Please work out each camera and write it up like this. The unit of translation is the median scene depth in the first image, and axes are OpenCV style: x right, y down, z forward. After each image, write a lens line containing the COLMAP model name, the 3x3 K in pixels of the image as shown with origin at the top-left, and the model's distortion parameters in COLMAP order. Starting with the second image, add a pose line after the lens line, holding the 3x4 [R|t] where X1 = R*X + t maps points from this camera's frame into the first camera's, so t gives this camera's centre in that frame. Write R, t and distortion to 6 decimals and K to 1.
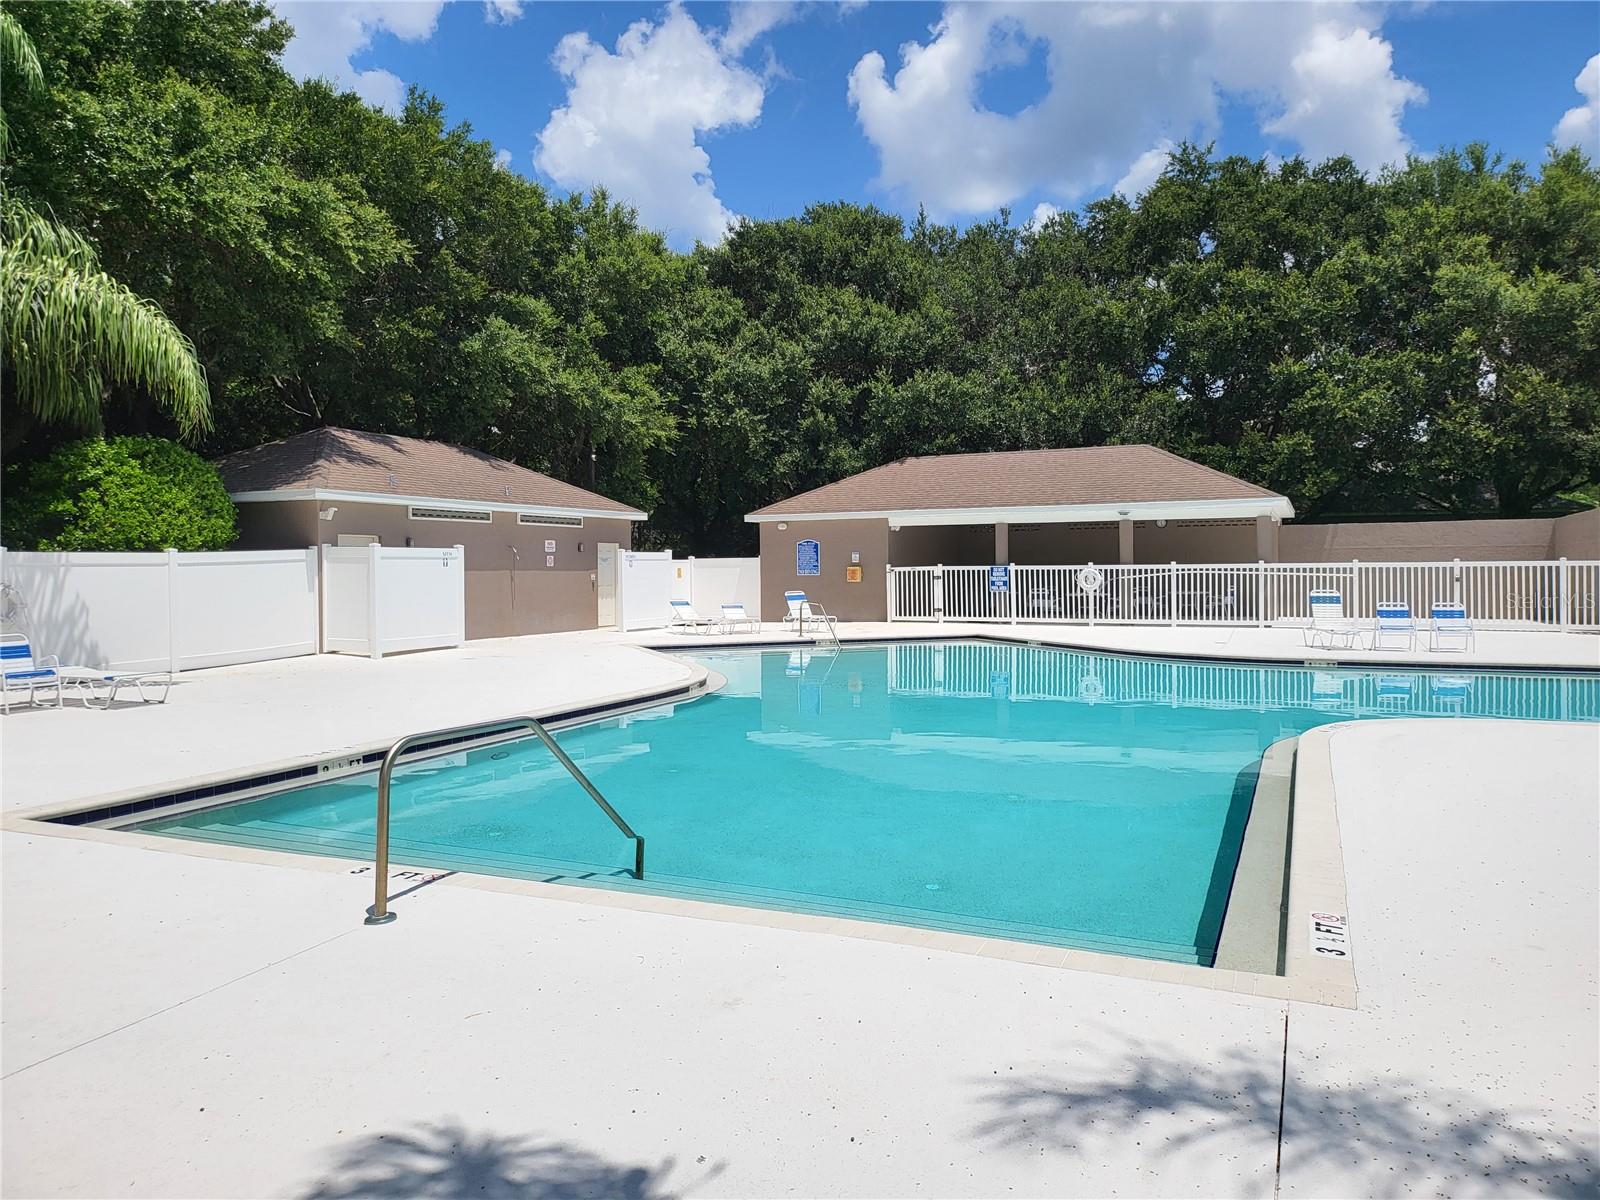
lens RADIAL K [[1121.5, 0, 800.0], [0, 1121.5, 600.0], [0, 0, 1]] dist [0.078257, -0.095648]
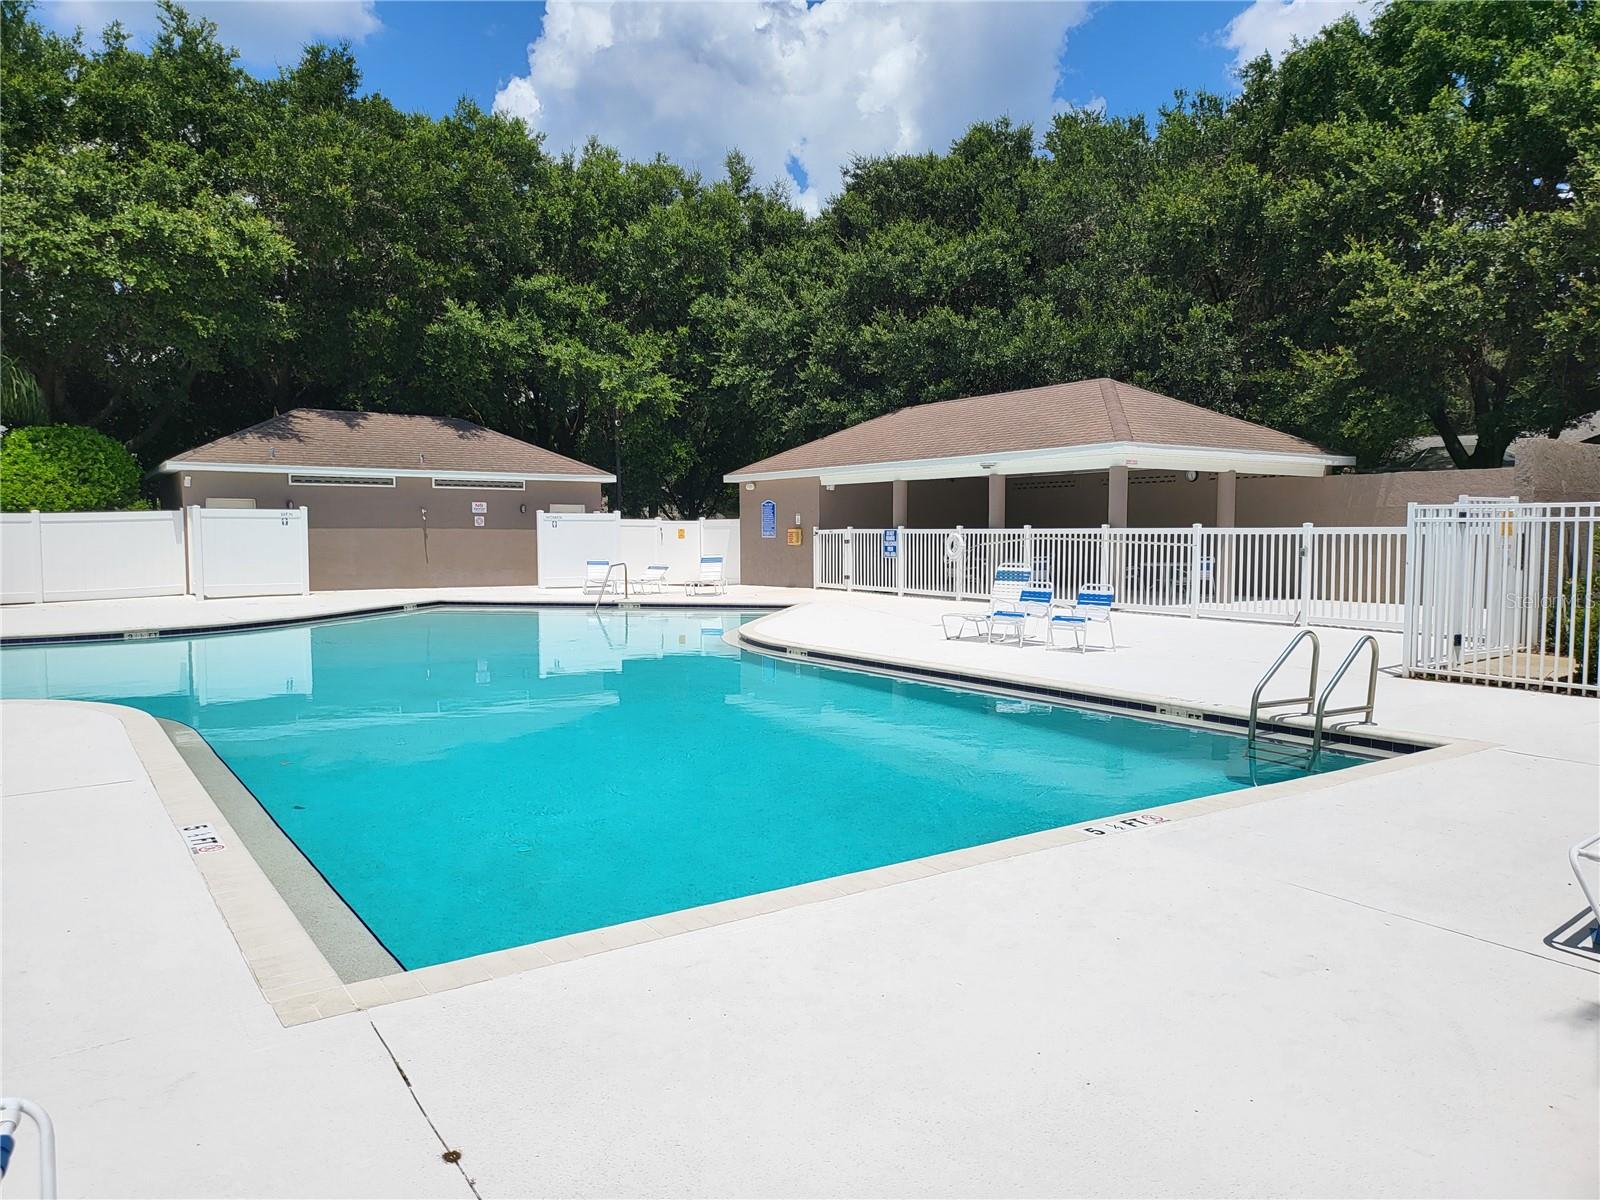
lens RADIAL K [[1105.8, 0, 806.8], [0, 1105.8, 627.2], [0, 0, 1]] dist [0.076191, -0.087728]
pose [[0.853614, 0.053034, -0.518199, 0.563129], [-0.021289, 0.997524, 0.067020, -0.010030], [0.520470, -0.046178, 0.852630, 0.214548]]
